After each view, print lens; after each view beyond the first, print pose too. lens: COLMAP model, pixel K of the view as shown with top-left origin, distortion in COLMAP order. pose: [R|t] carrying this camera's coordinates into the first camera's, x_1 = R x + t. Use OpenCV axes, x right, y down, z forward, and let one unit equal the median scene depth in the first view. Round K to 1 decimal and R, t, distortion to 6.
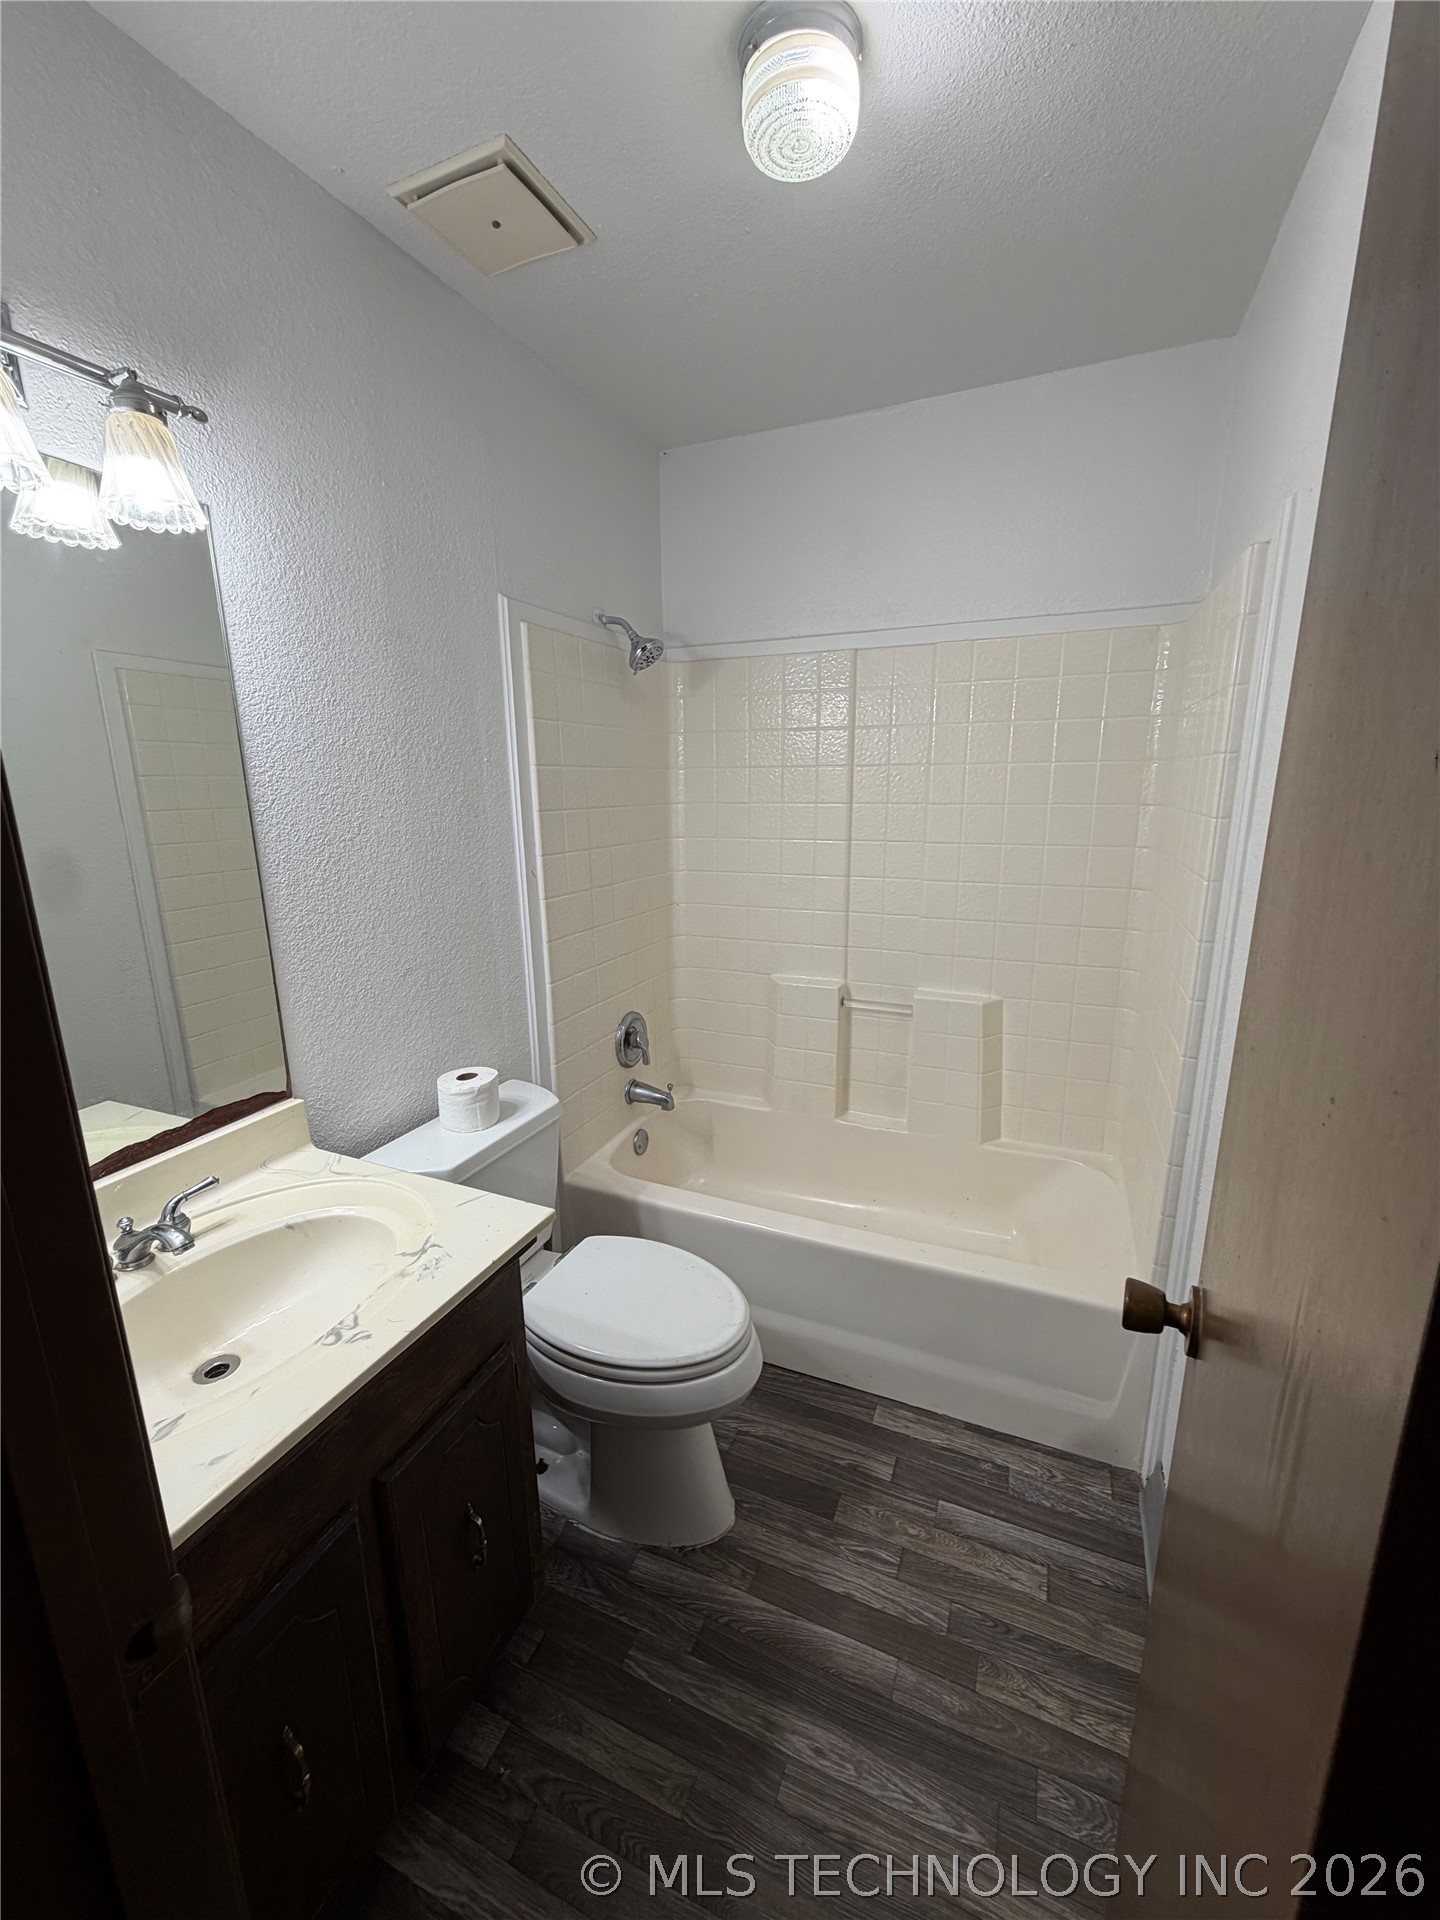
lens RADIAL K [[770.6, 0, 716.9], [0, 770.6, 956.8], [0, 0, 1]] dist [0.000403, 0.000259]
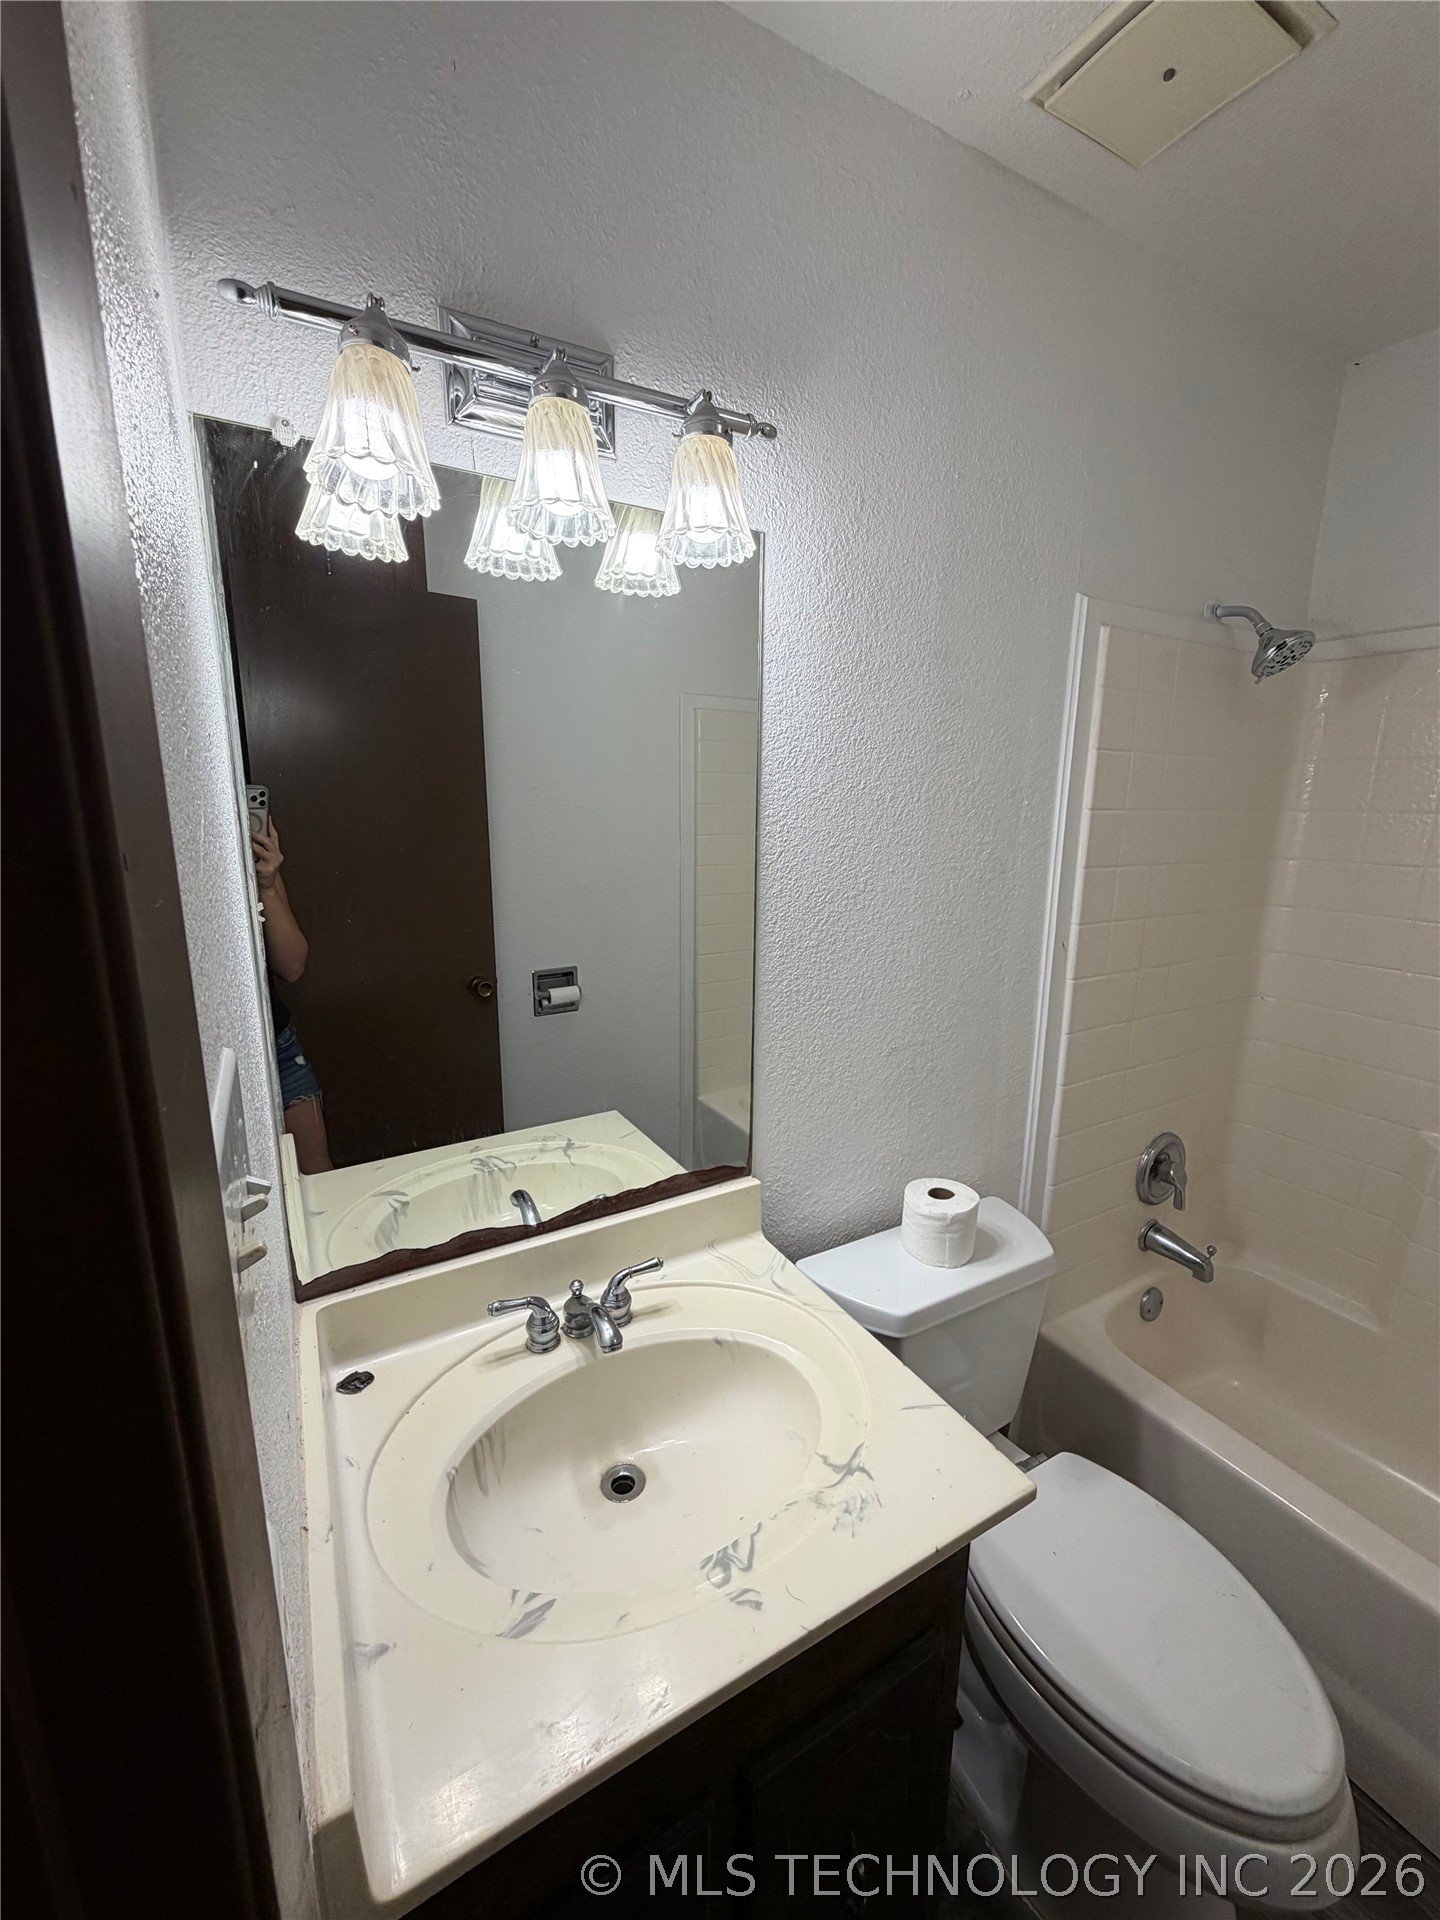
lens RADIAL K [[770.6, 0, 718.0], [0, 770.6, 959.6], [0, 0, 1]] dist [0.000403, 0.000259]
pose [[0.804969, 0.140292, -0.576493, -0.092792], [-0.149572, 0.988244, 0.031643, -0.091604], [0.574155, 0.060755, 0.816489, 0.217731]]
